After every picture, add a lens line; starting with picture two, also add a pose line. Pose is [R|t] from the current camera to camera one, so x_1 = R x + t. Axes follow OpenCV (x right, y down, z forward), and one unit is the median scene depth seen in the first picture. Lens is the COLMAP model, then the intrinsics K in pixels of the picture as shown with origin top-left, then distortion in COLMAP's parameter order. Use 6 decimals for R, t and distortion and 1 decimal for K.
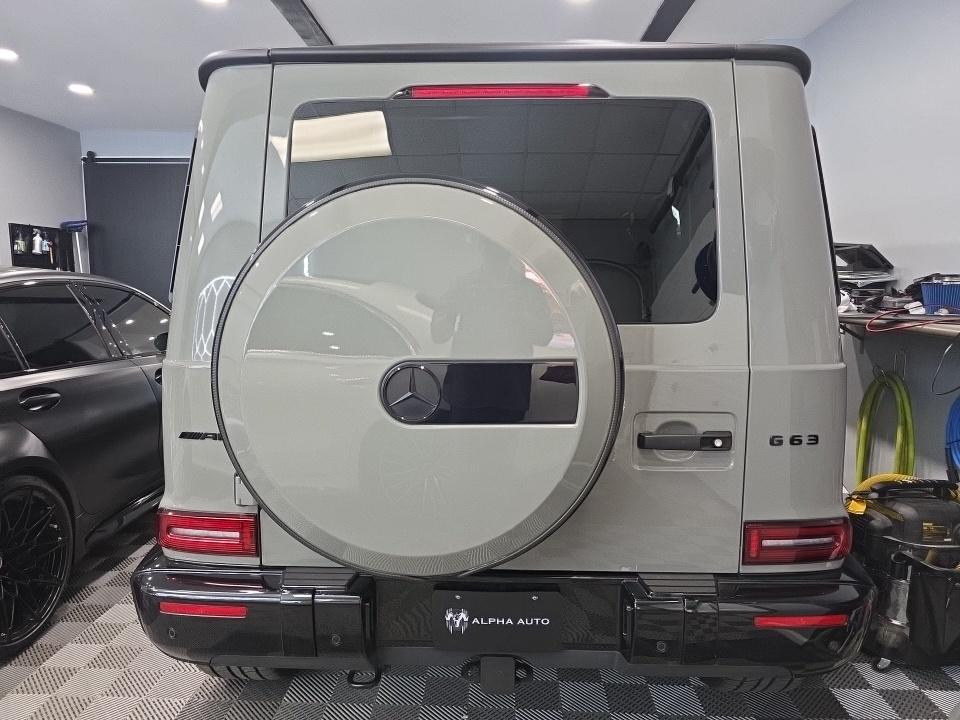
lens RADIAL K [[660.6, 0, 480.0], [0, 660.6, 360.0], [0, 0, 1]] dist [0.027756, -0.002043]
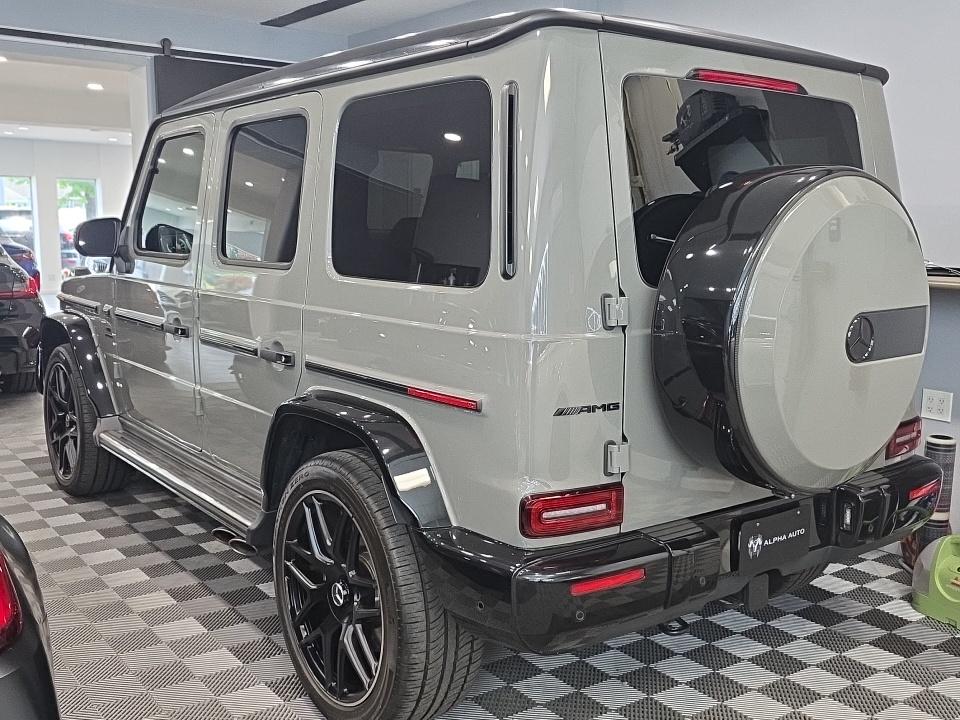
lens RADIAL K [[956.8, 0, 480.0], [0, 956.8, 360.0], [0, 0, 1]] dist [0.001704, -0.004011]
pose [[0.791584, -0.079541, 0.605861, -1.385433], [0.067172, 0.996810, 0.043103, -0.029049], [-0.607357, 0.006578, 0.794402, -0.022897]]
